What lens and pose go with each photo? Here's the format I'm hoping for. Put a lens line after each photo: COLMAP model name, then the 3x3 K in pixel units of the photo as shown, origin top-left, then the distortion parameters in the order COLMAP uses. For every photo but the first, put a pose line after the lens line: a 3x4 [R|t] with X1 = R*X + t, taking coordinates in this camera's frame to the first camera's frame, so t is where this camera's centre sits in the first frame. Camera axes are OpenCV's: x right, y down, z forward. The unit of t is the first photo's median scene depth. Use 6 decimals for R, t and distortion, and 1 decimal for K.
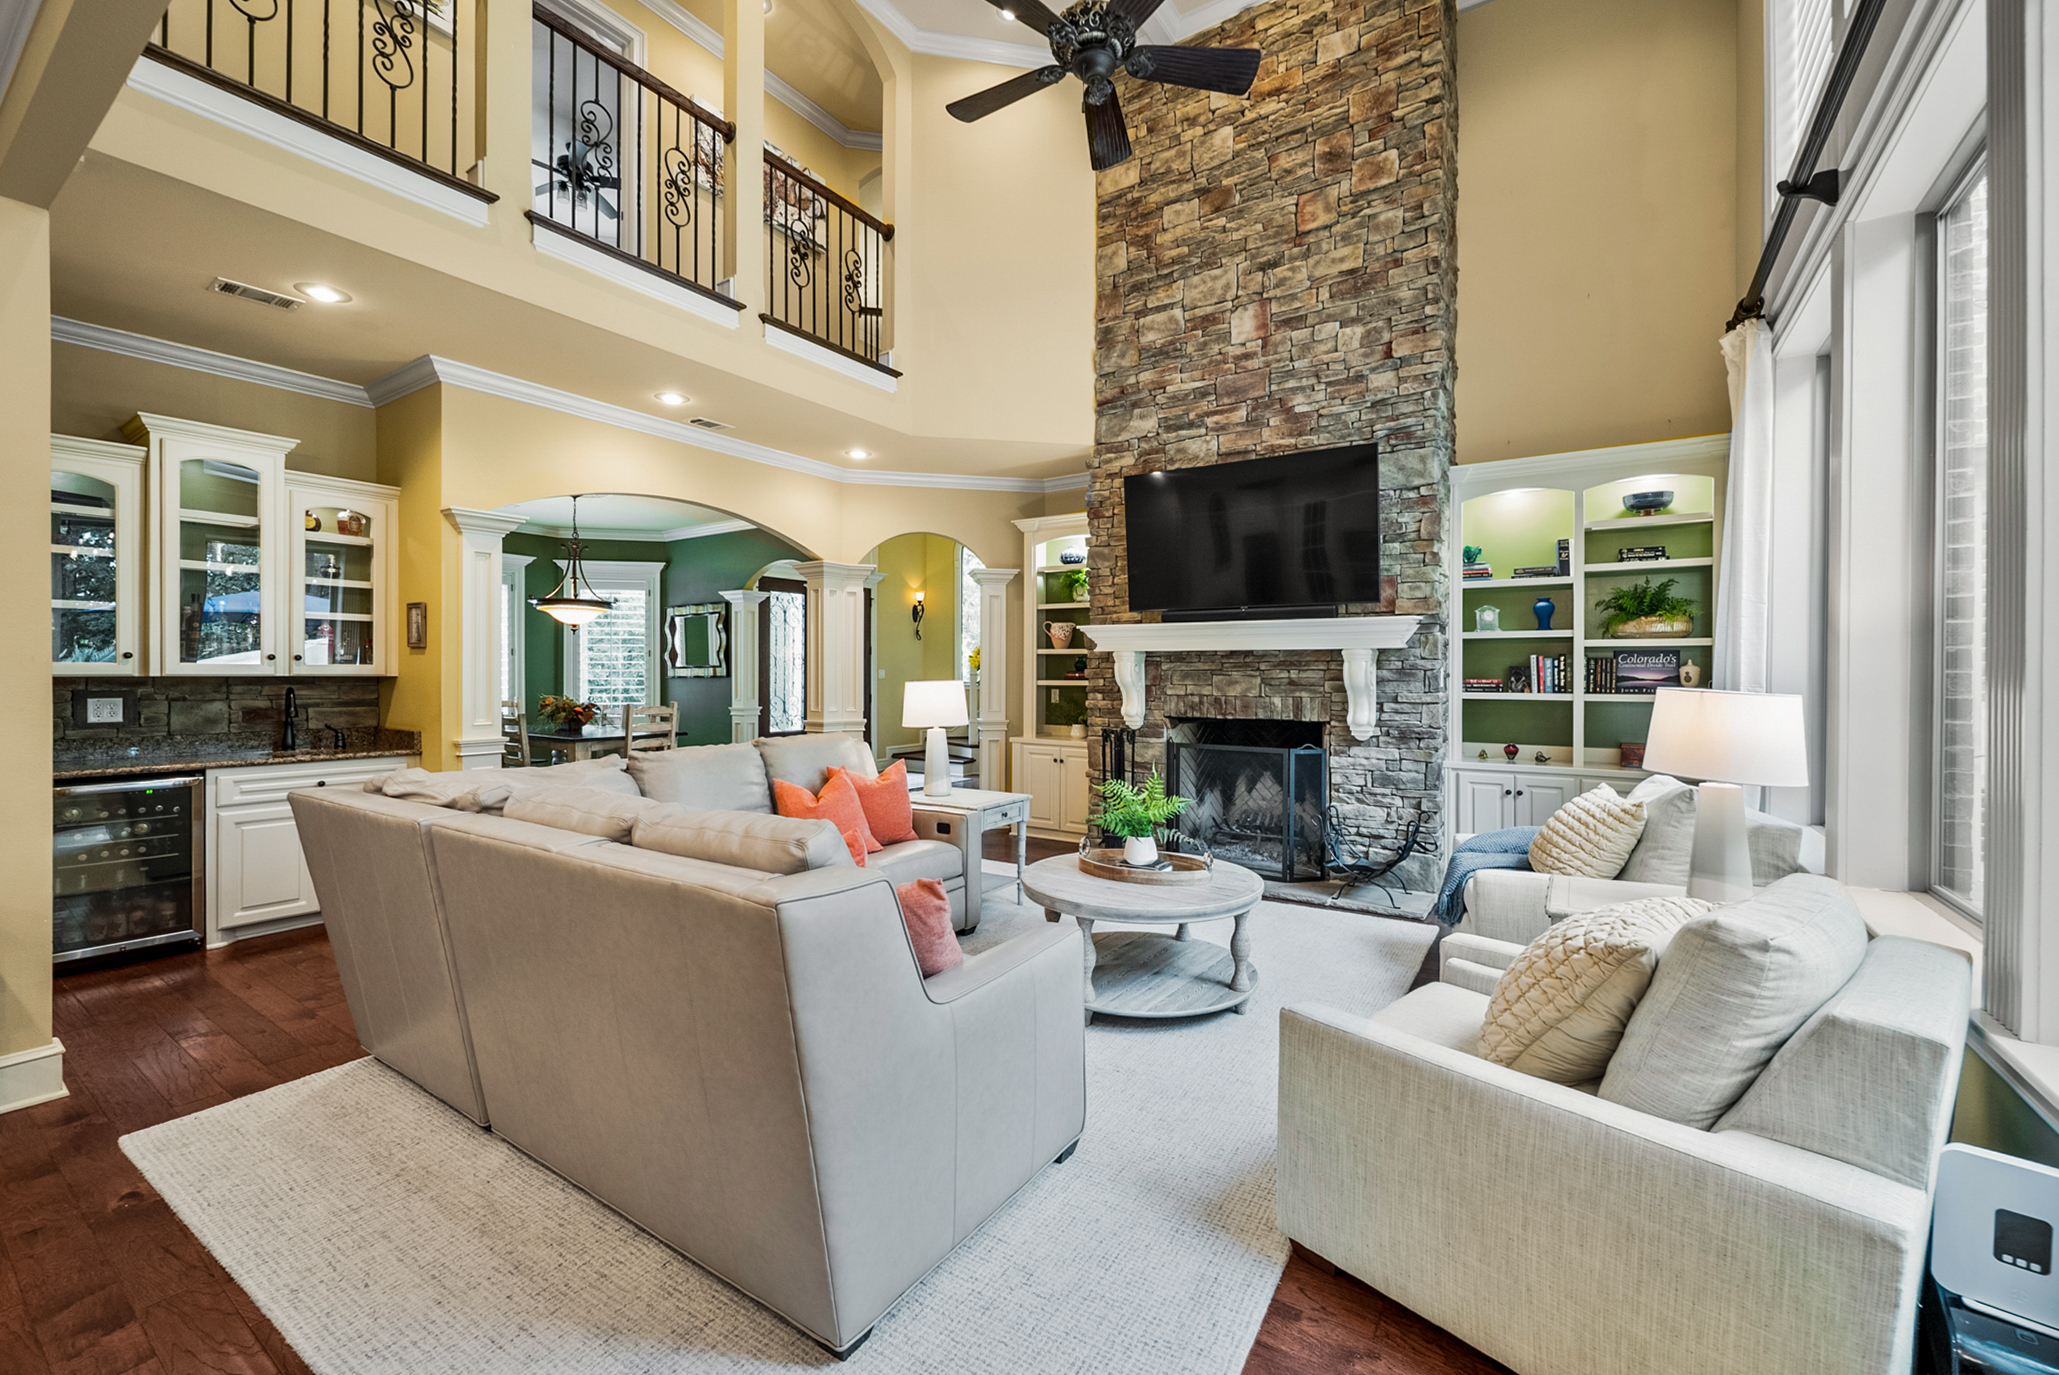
lens RADIAL K [[823.7, 0, 1023.9], [0, 823.7, 683.4], [0, 0, 1]] dist [-0.003433, -0.000919]
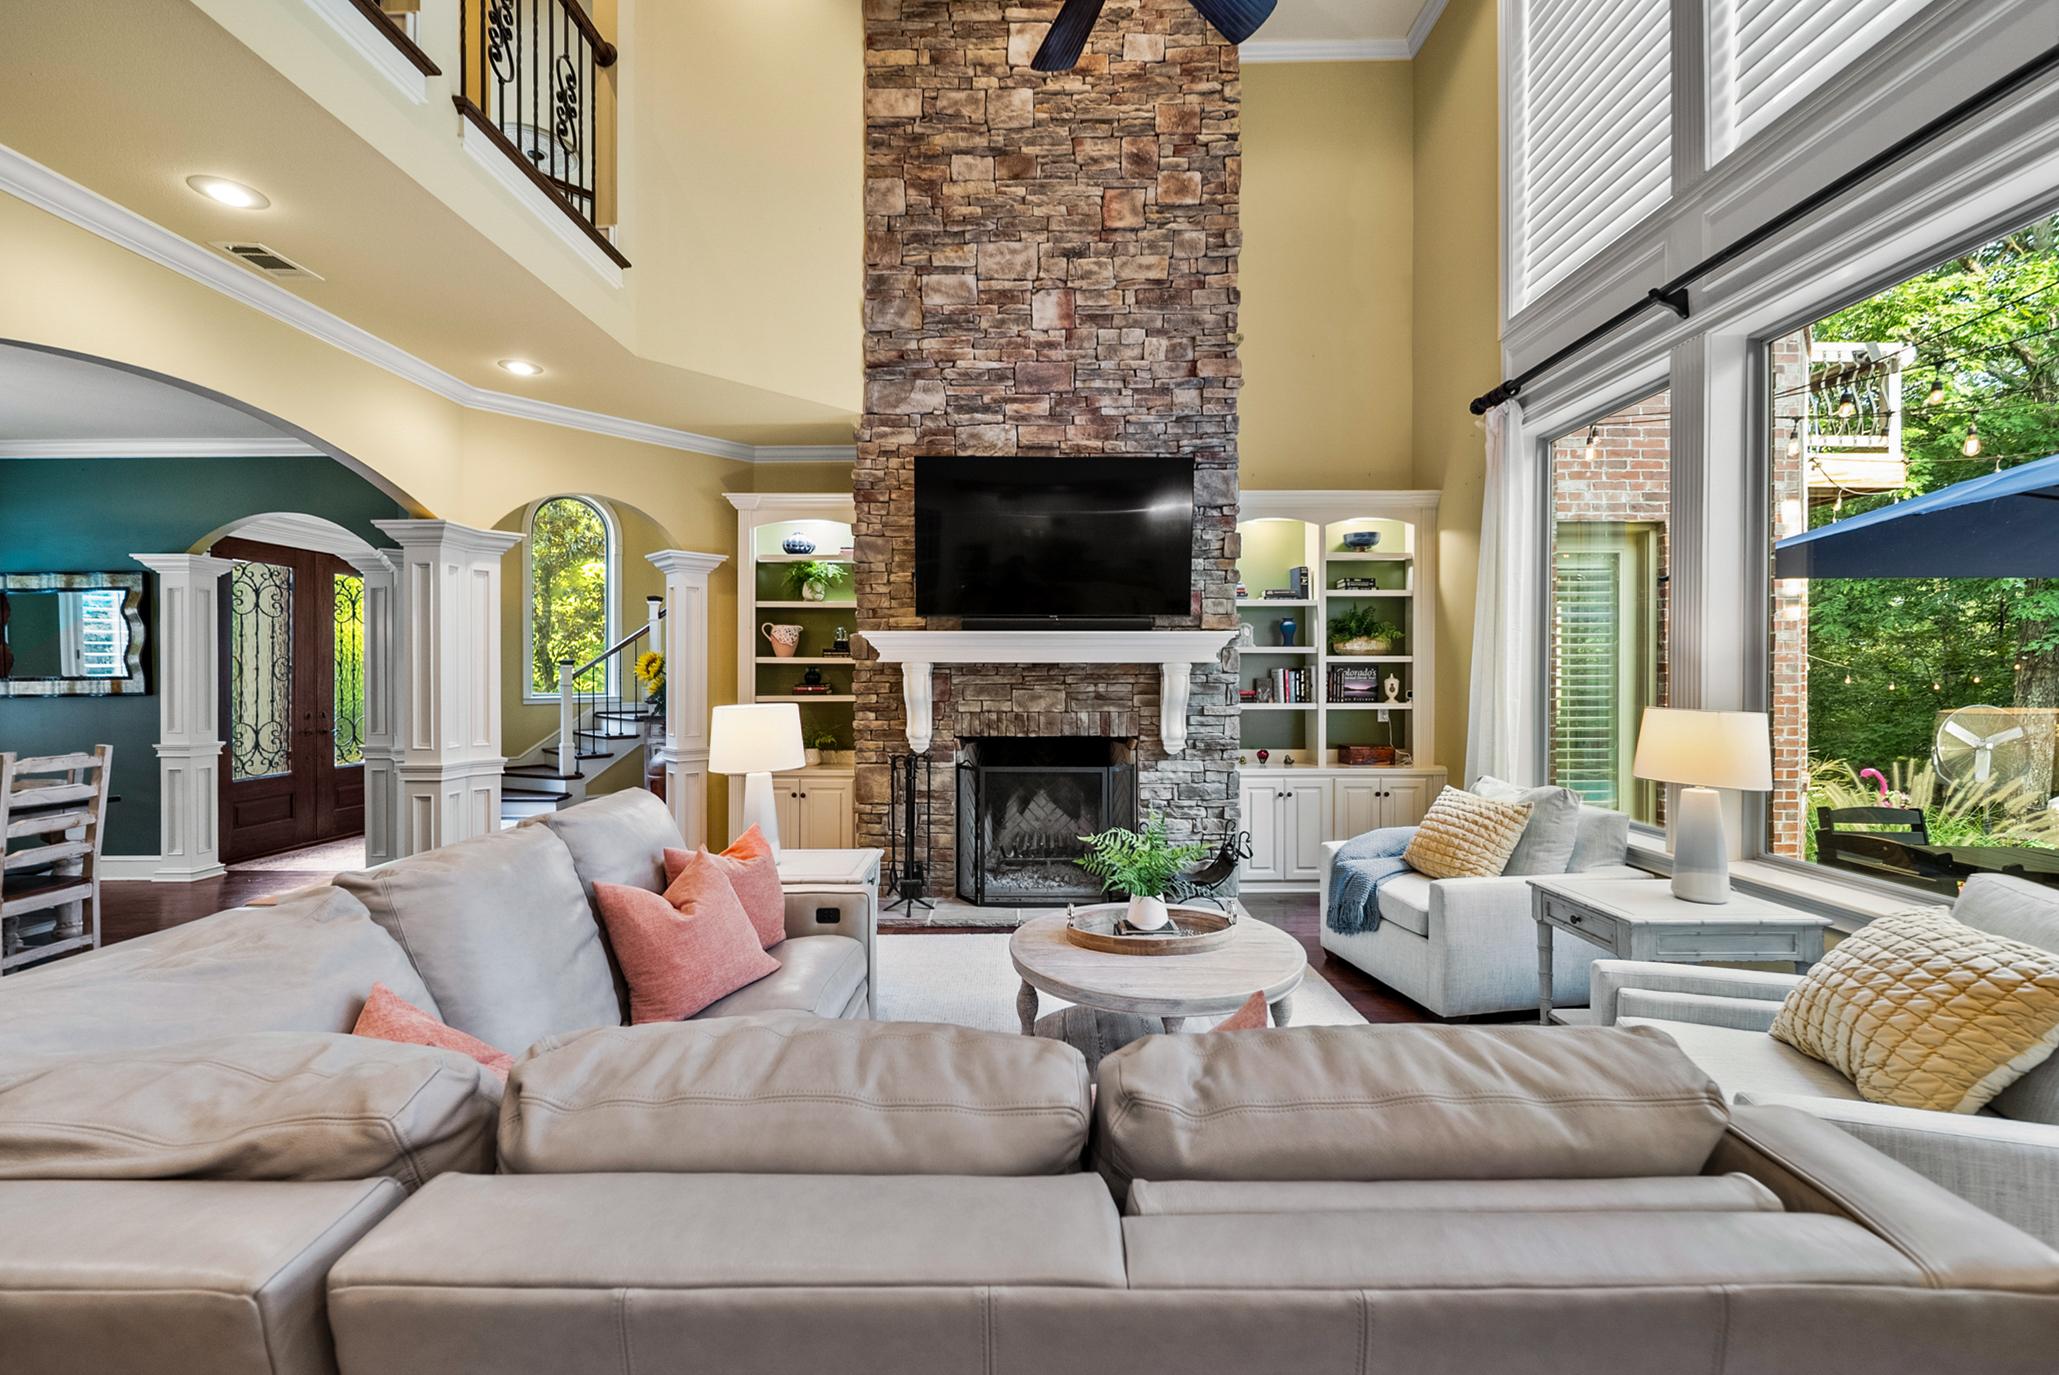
lens RADIAL K [[823.7, 0, 1030.9], [0, 823.7, 685.1], [0, 0, 1]] dist [-0.003433, -0.000919]
pose [[0.837229, -0.009438, 0.546771, -0.254132], [0.010430, 0.999945, 0.001289, -0.016048], [-0.546753, 0.004623, 0.837281, 0.234489]]
